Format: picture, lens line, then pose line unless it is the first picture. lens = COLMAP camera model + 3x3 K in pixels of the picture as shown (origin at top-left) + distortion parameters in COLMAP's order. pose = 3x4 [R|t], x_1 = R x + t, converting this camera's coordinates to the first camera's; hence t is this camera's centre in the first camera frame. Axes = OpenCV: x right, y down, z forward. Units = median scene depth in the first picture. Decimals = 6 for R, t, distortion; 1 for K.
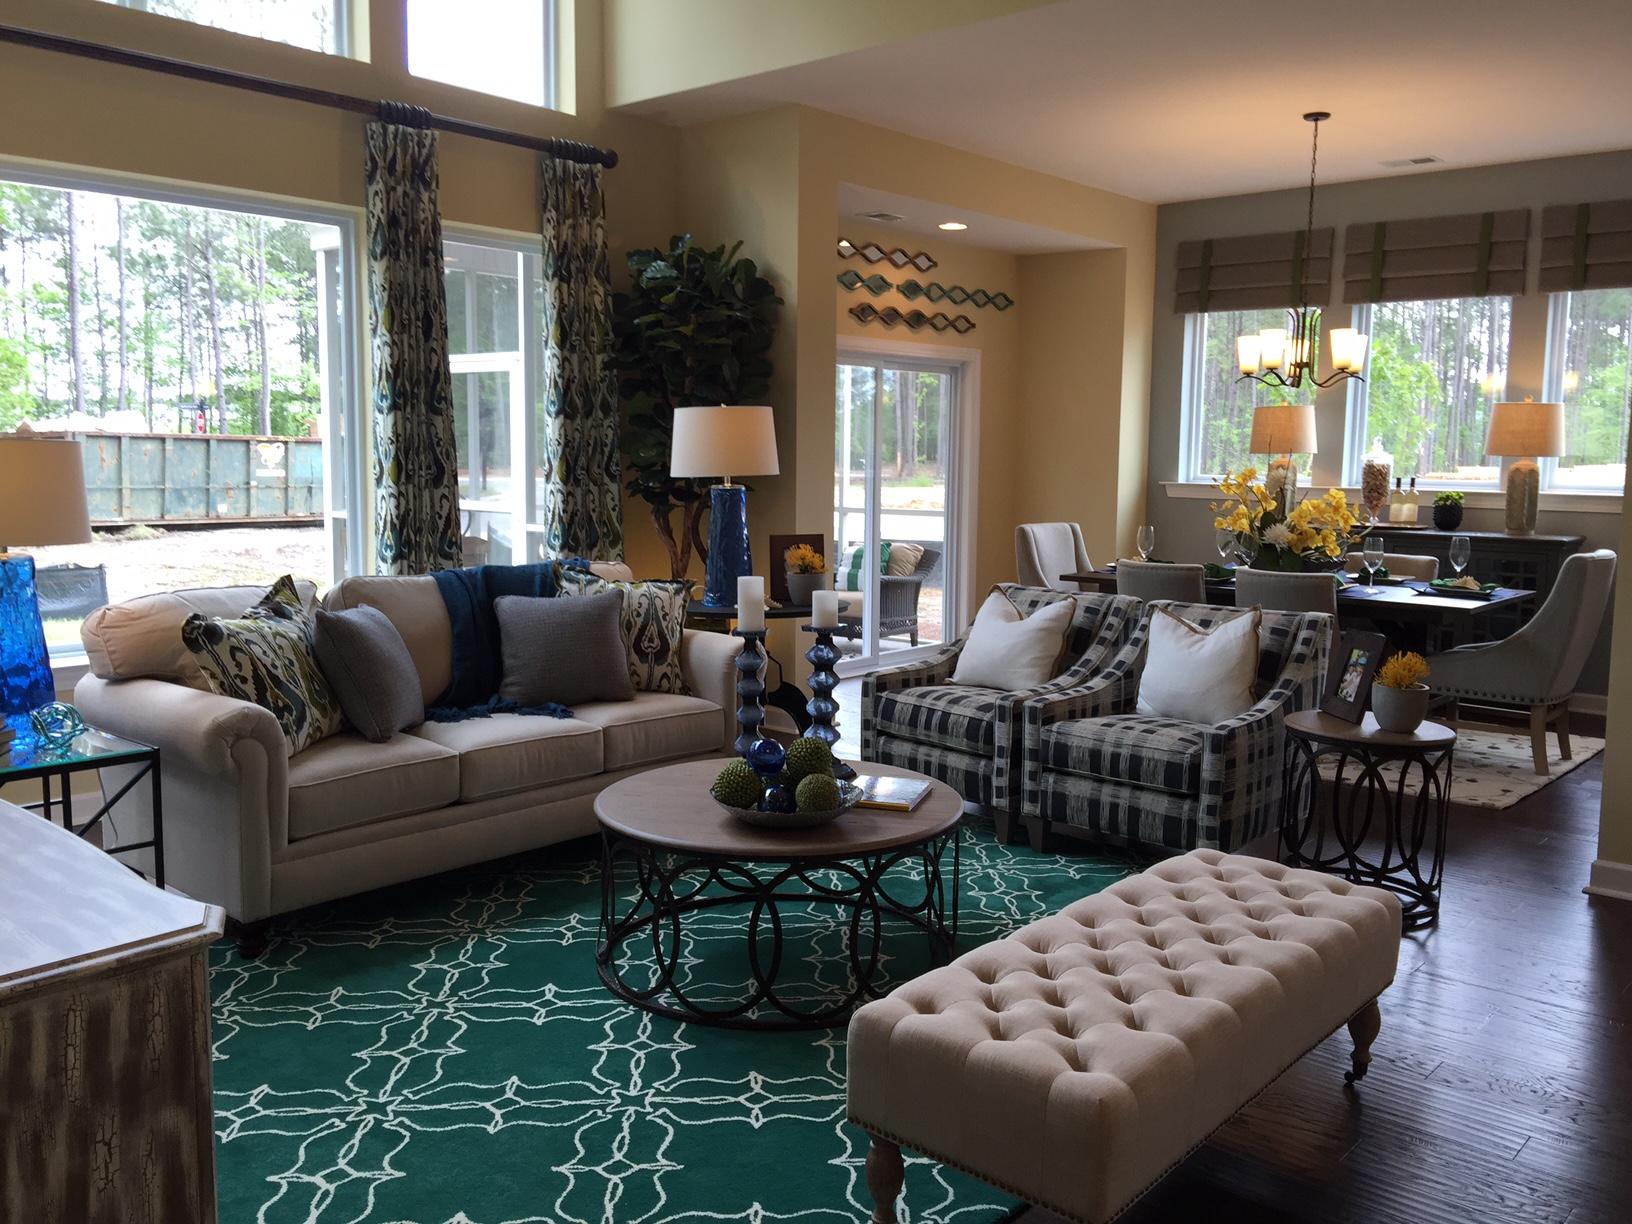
lens RADIAL K [[1399.2, 0, 812.3], [0, 1399.2, 611.0], [0, 0, 1]] dist [0.047852, 0.007651]
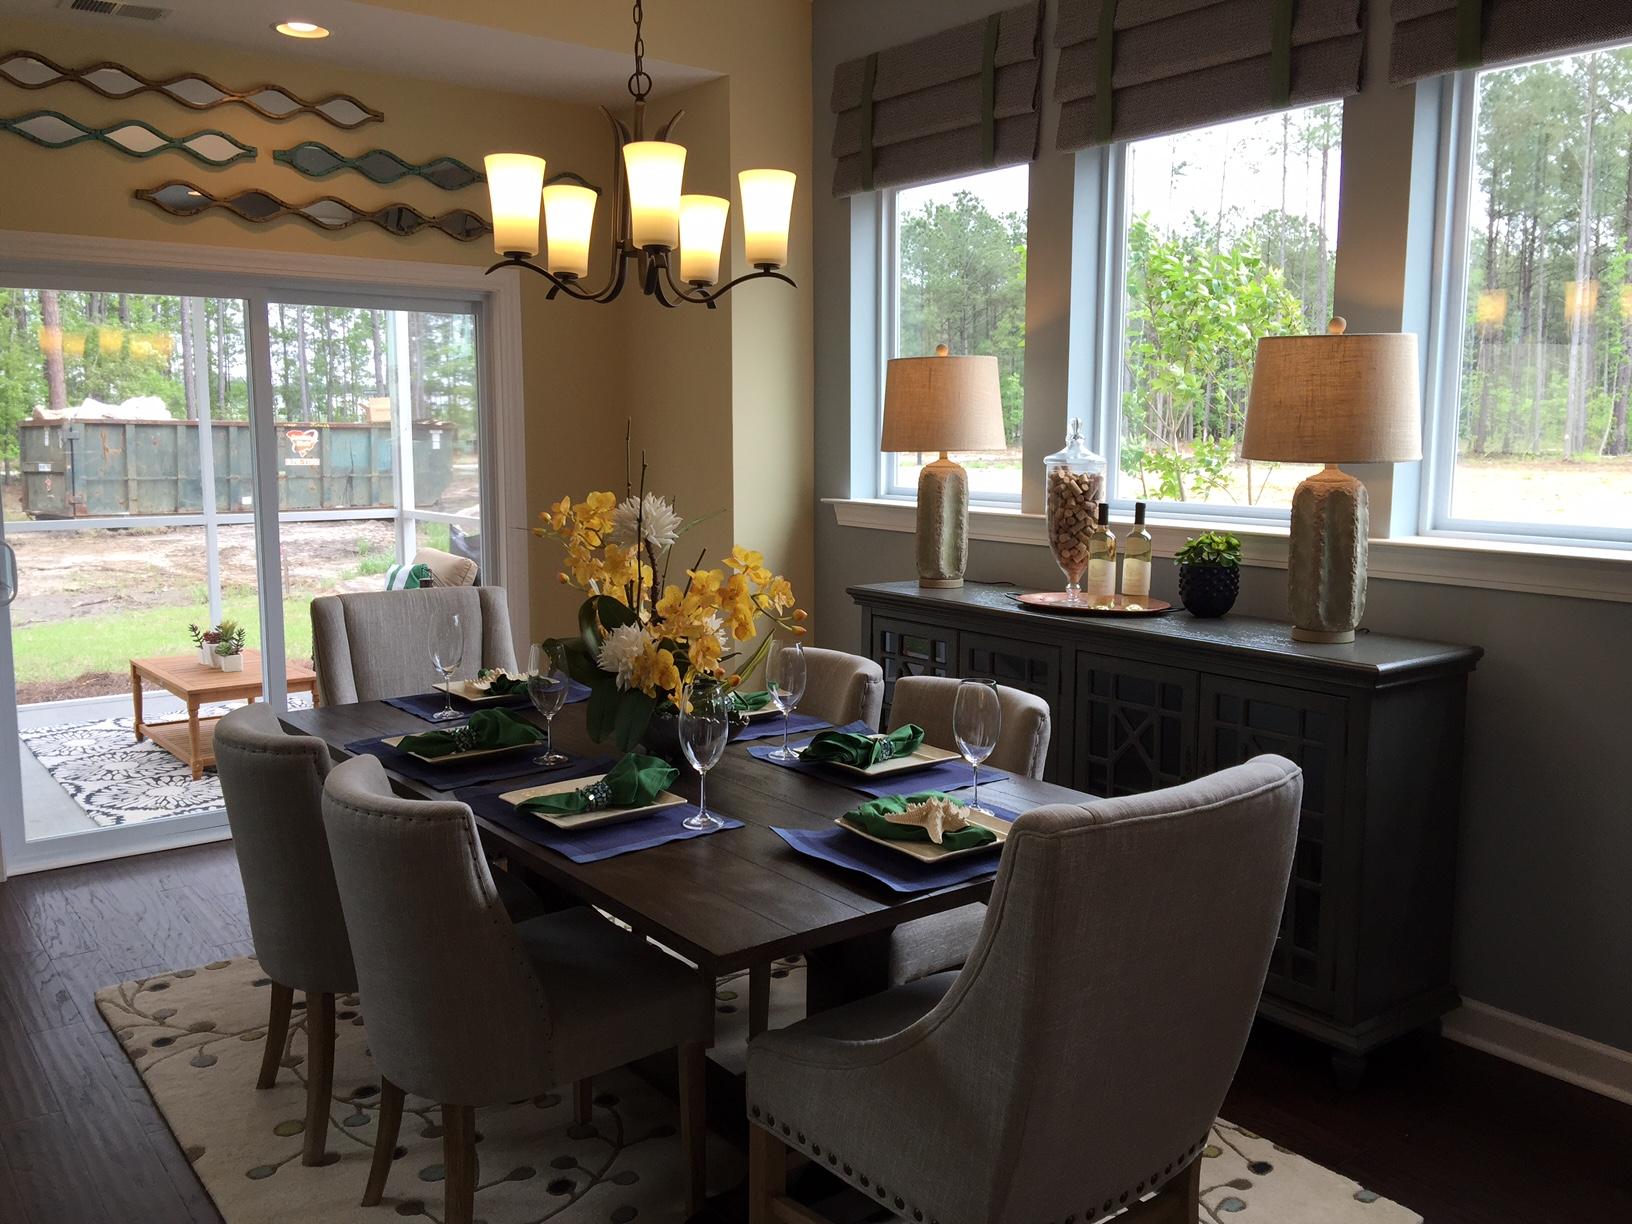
lens RADIAL K [[1399.2, 0, 819.6], [0, 1399.2, 608.6], [0, 0, 1]] dist [0.047852, 0.007651]
pose [[0.978360, 0.017495, -0.206168, 0.357465], [-0.014701, 0.999778, 0.015074, -0.055238], [0.206386, -0.011717, 0.978400, 0.442025]]
